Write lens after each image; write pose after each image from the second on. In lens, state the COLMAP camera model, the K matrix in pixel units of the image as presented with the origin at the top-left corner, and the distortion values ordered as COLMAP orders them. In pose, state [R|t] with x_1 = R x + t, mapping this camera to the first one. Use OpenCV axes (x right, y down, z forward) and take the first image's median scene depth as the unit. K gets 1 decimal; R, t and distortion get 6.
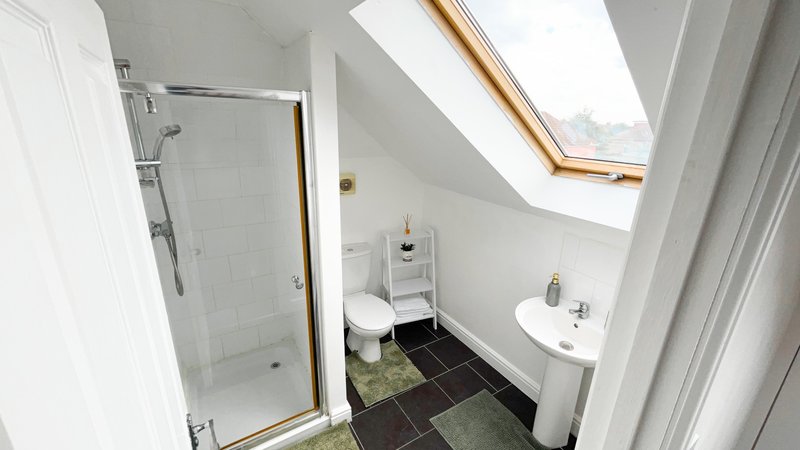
lens RADIAL K [[324.7, 0, 404.0], [0, 324.7, 223.6], [0, 0, 1]] dist [-0.002614, -0.000529]
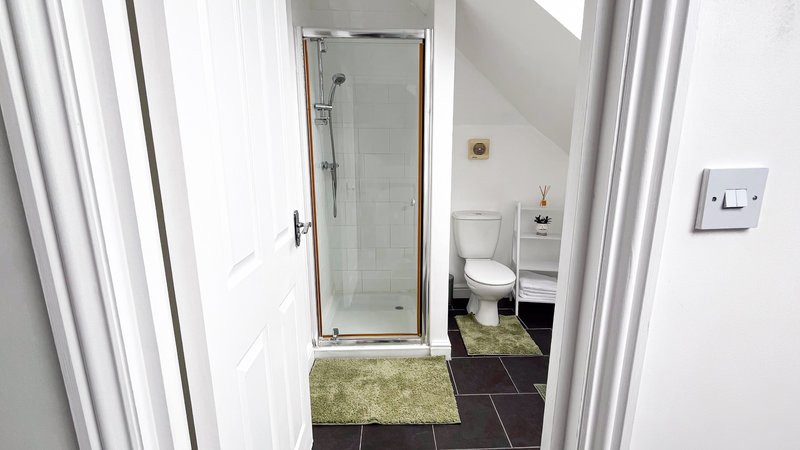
lens RADIAL K [[324.7, 0, 404.0], [0, 324.7, 225.4], [0, 0, 1]] dist [-0.002614, -0.000529]
pose [[0.864240, 0.068252, -0.498429, 0.161075], [-0.123605, 0.989192, -0.078867, 0.255263], [0.487660, 0.129769, 0.863336, 0.009040]]
